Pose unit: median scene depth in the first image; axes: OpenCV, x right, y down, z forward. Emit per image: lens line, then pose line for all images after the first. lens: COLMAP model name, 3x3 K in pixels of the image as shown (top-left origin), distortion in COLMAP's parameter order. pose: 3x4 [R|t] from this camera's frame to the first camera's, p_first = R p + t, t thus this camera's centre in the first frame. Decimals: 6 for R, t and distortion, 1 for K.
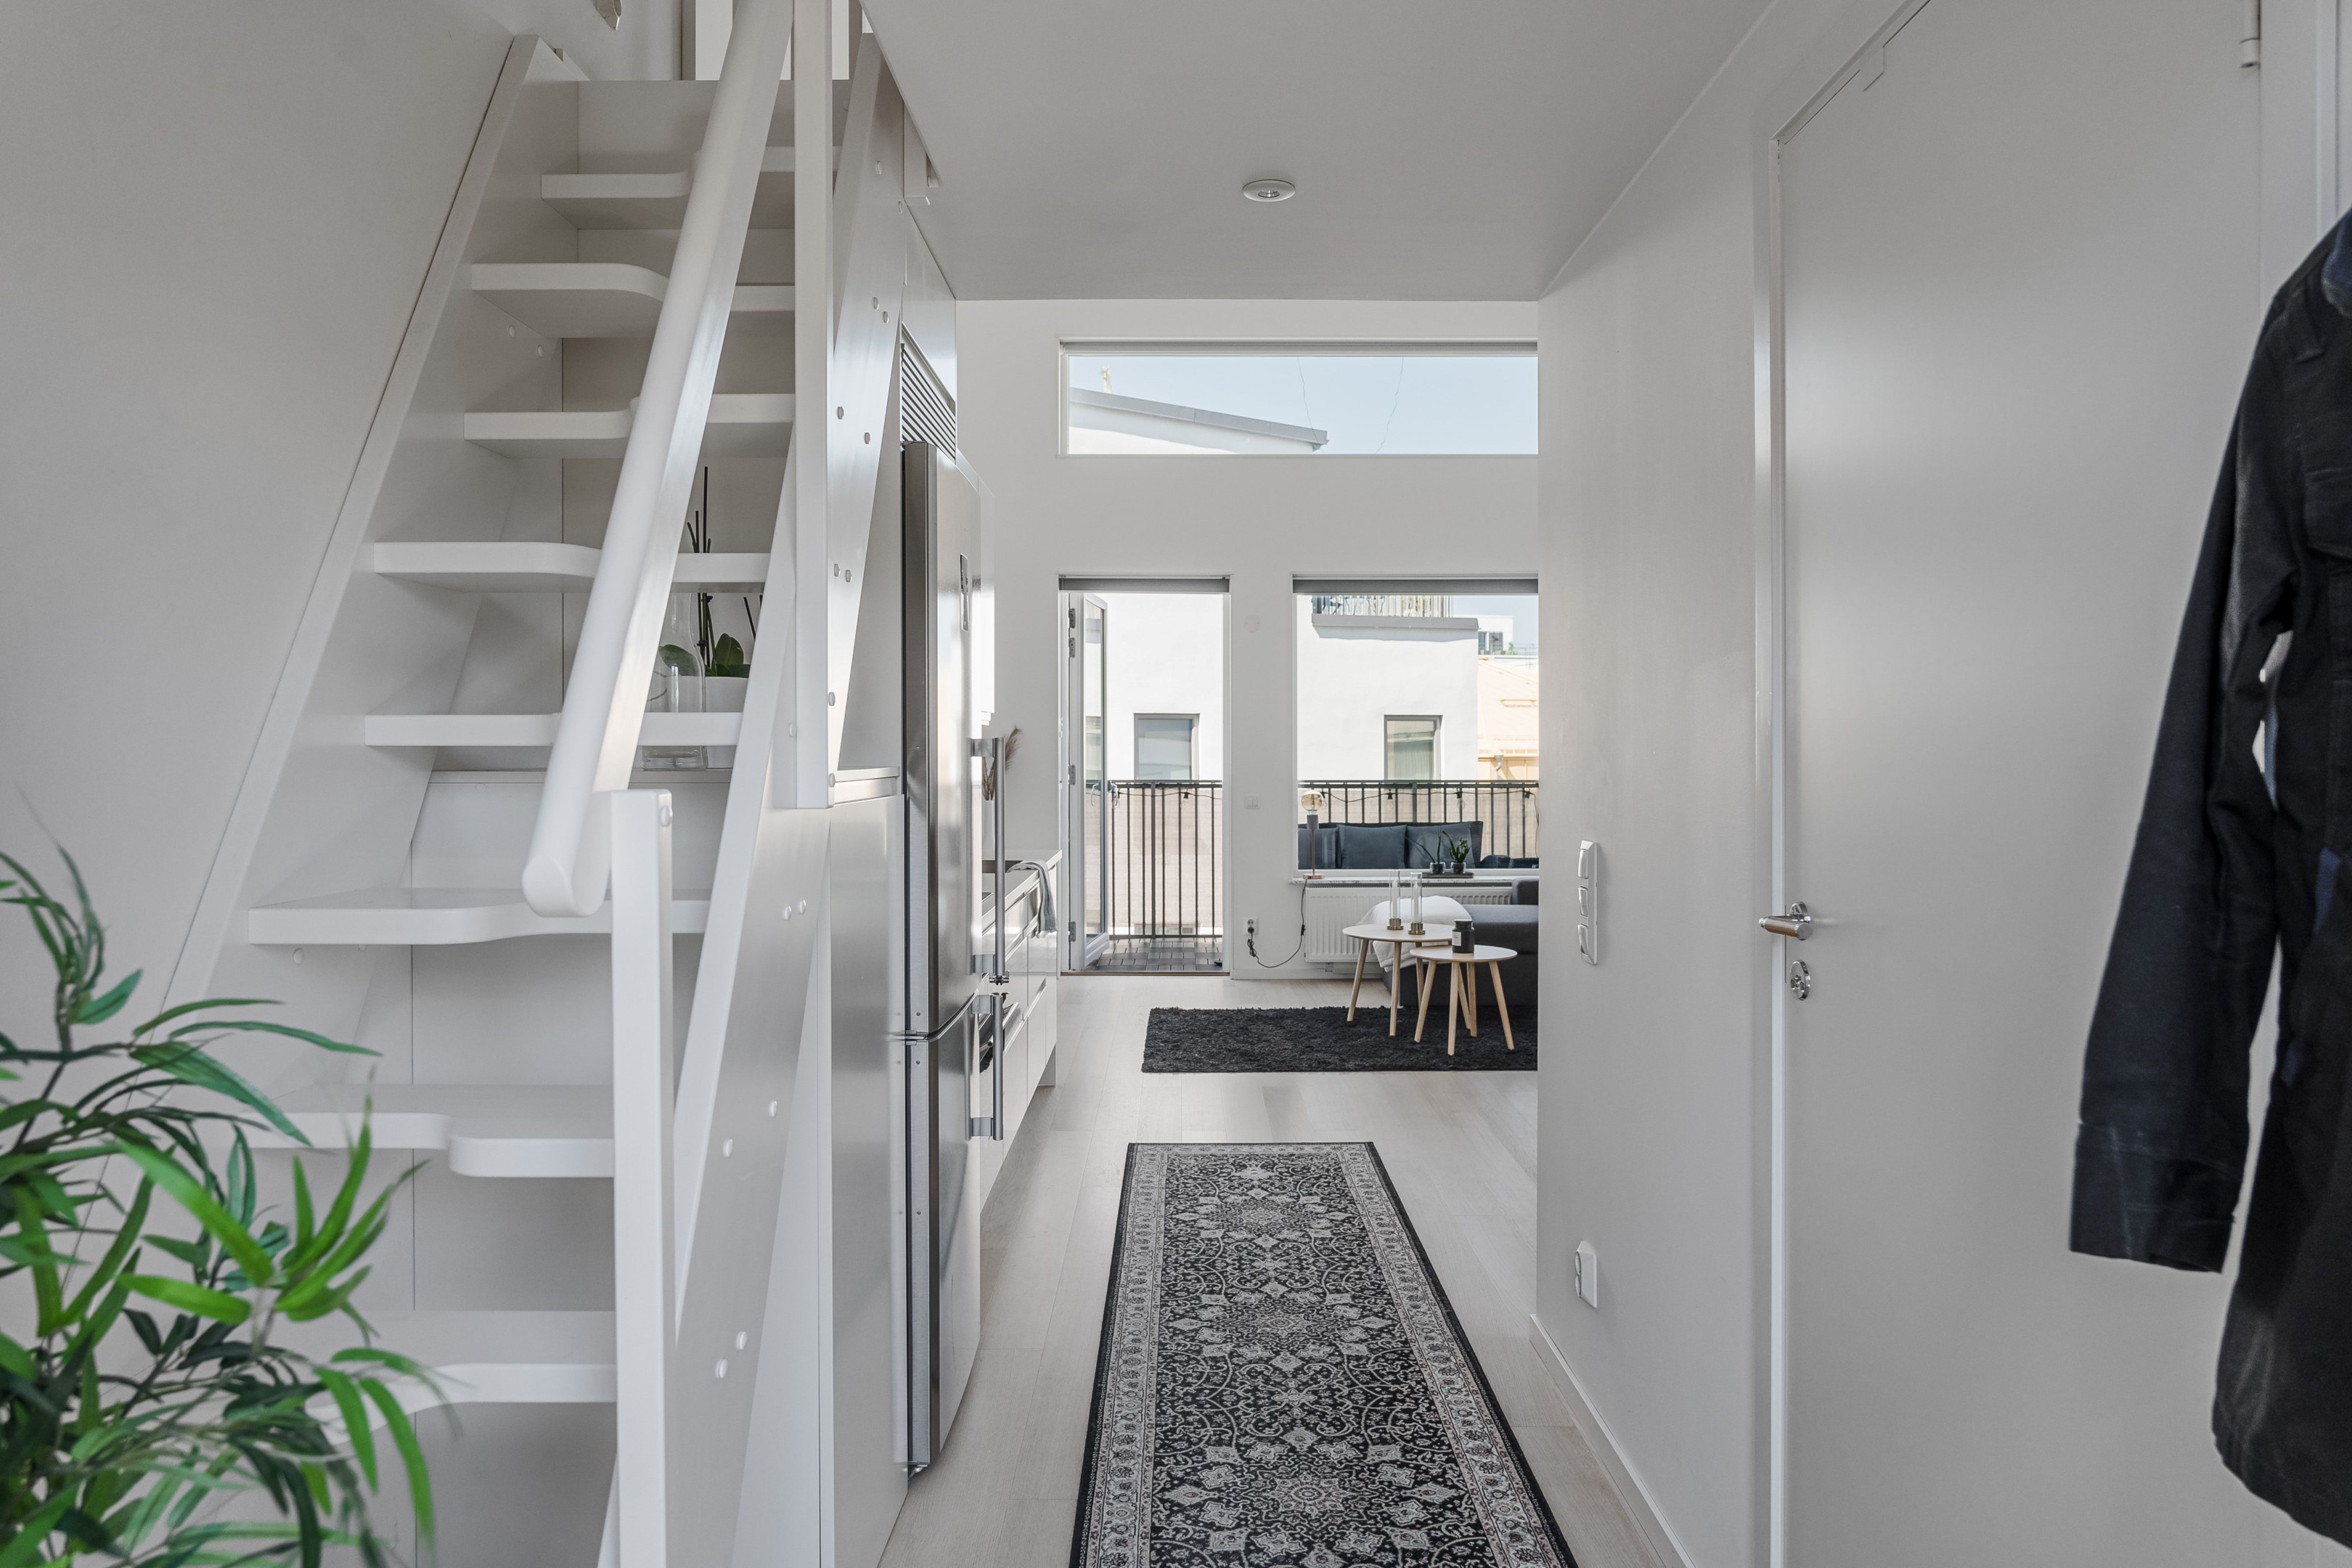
lens RADIAL K [[1566.1, 0, 1195.5], [0, 1566.1, 767.9], [0, 0, 1]] dist [-0.000011, -0.000069]
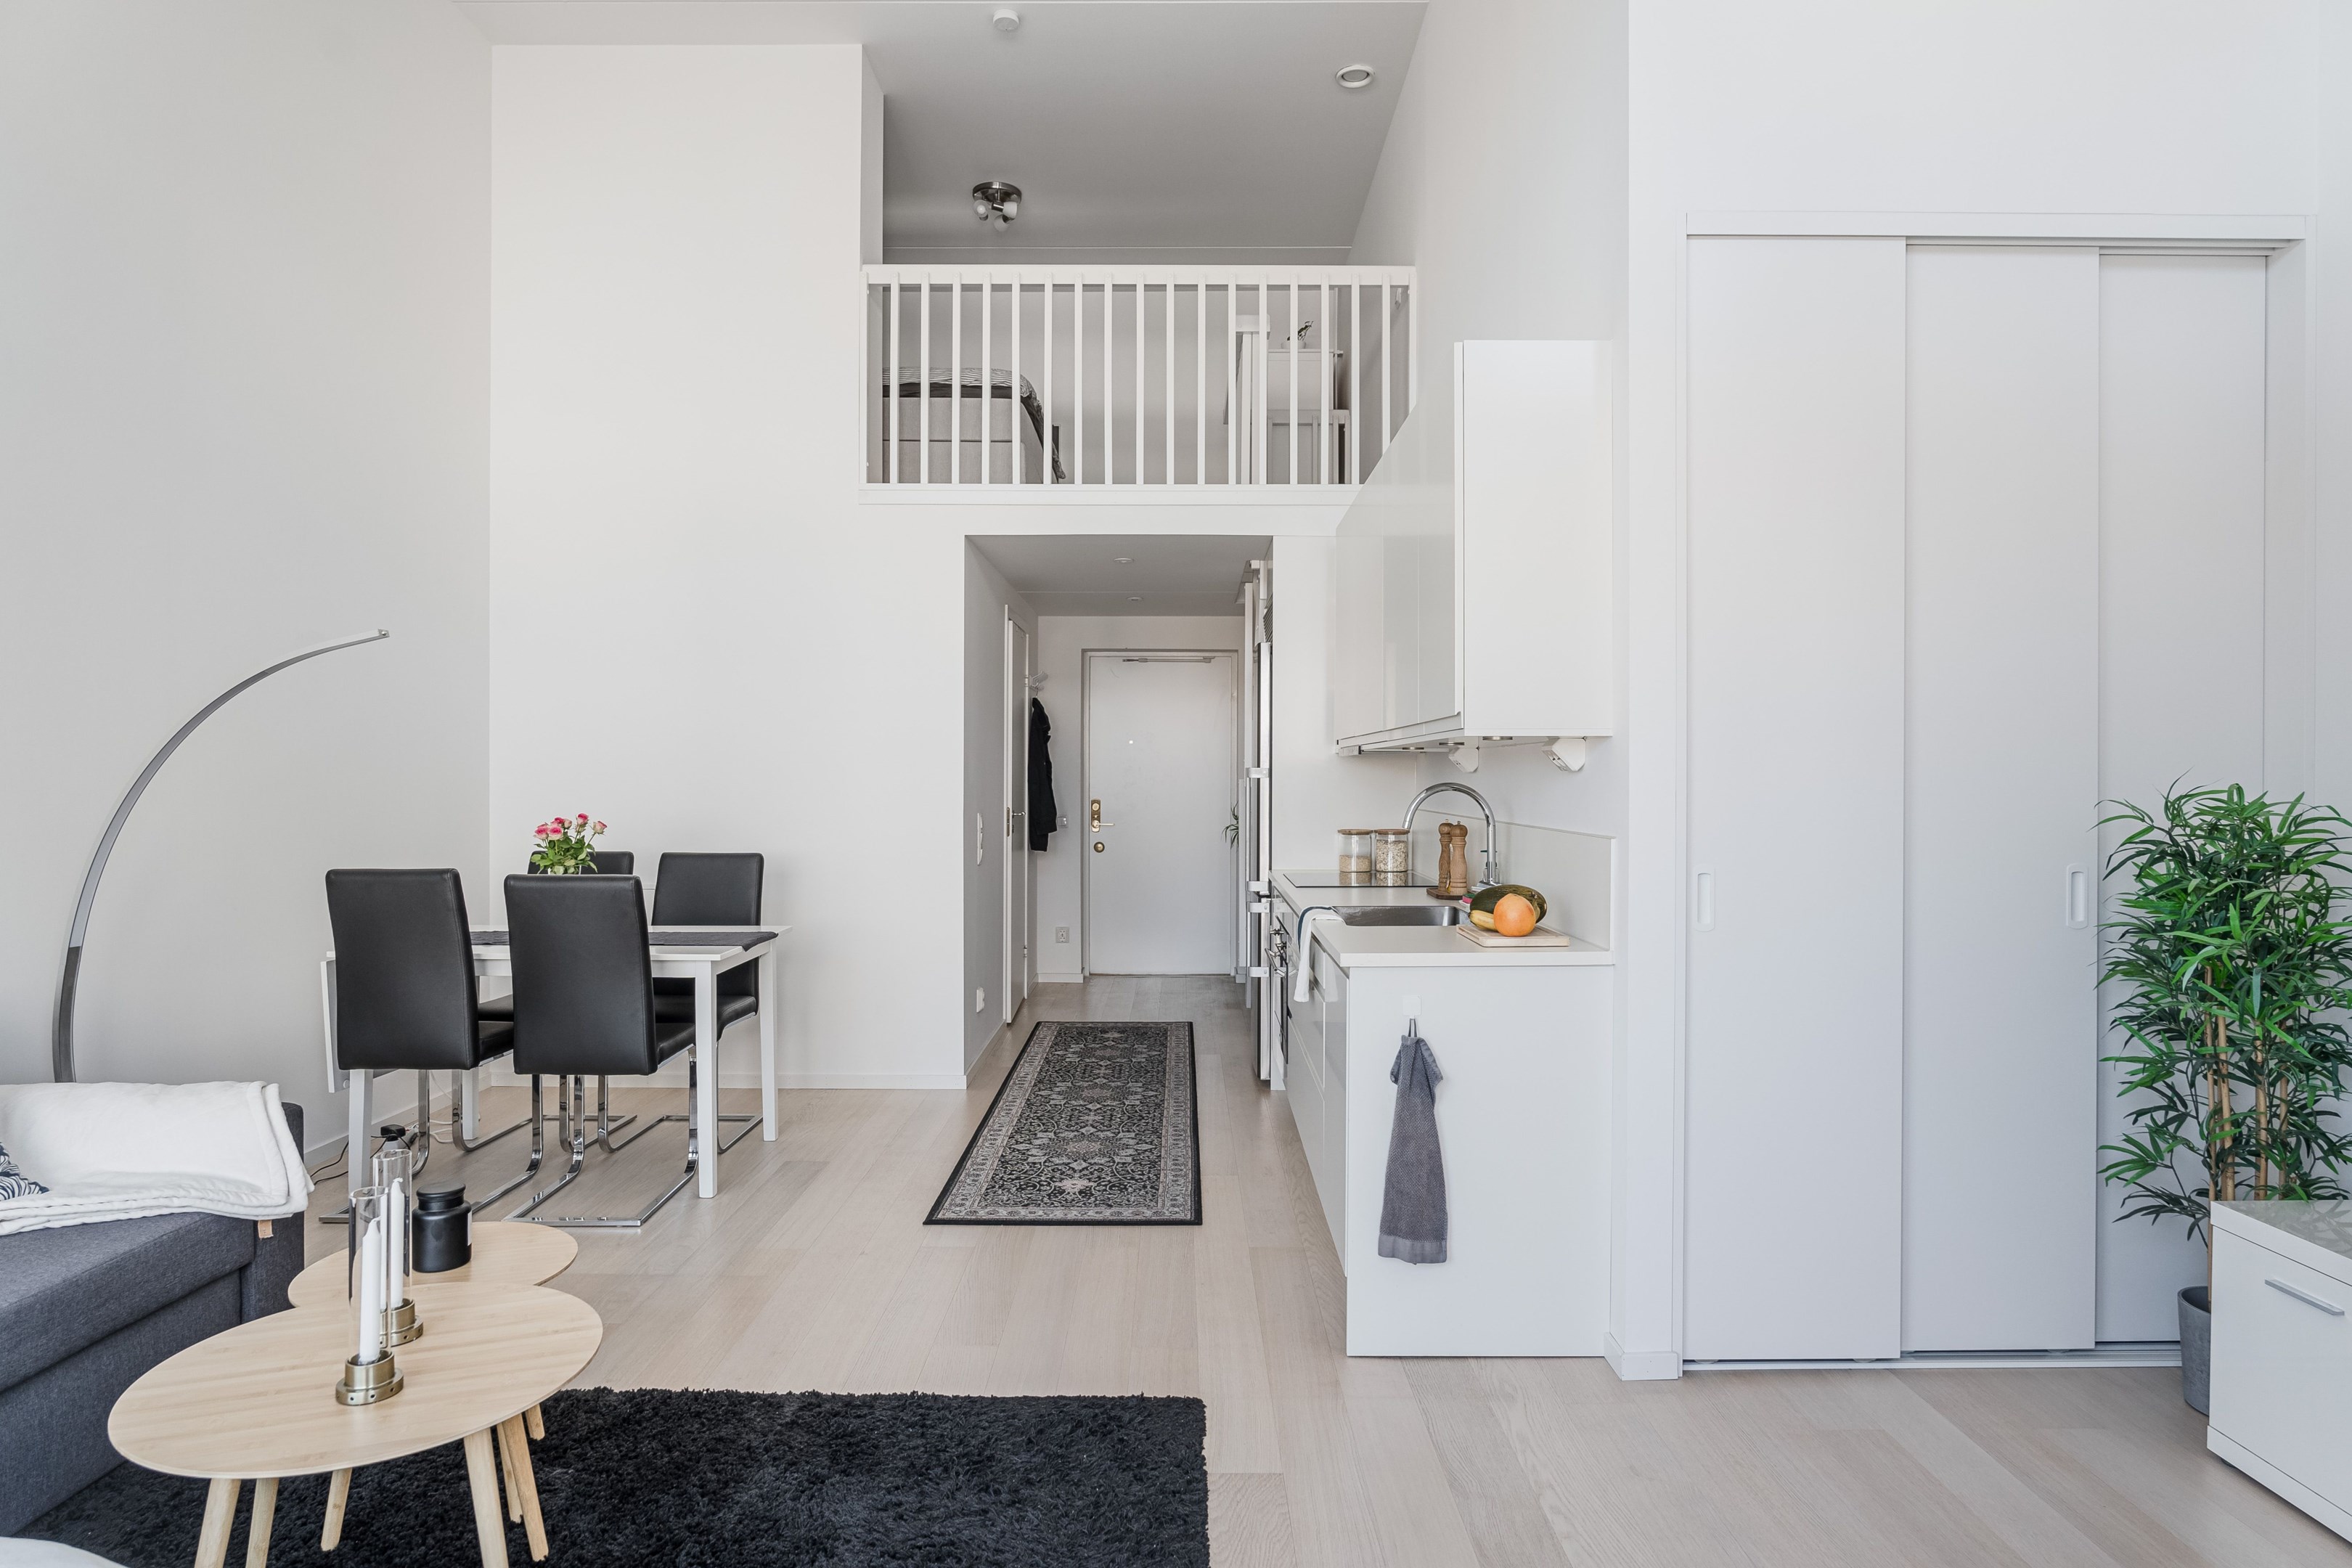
lens RADIAL K [[1305.0, 0, 1173.9], [0, 1305.0, 790.4], [0, 0, 1]] dist [-0.005207, 0.001420]
pose [[-0.999940, -0.002437, -0.010679, -0.021012], [-0.002413, 0.999994, -0.002299, 0.002006], [0.010685, -0.002273, -0.999940, 2.190714]]
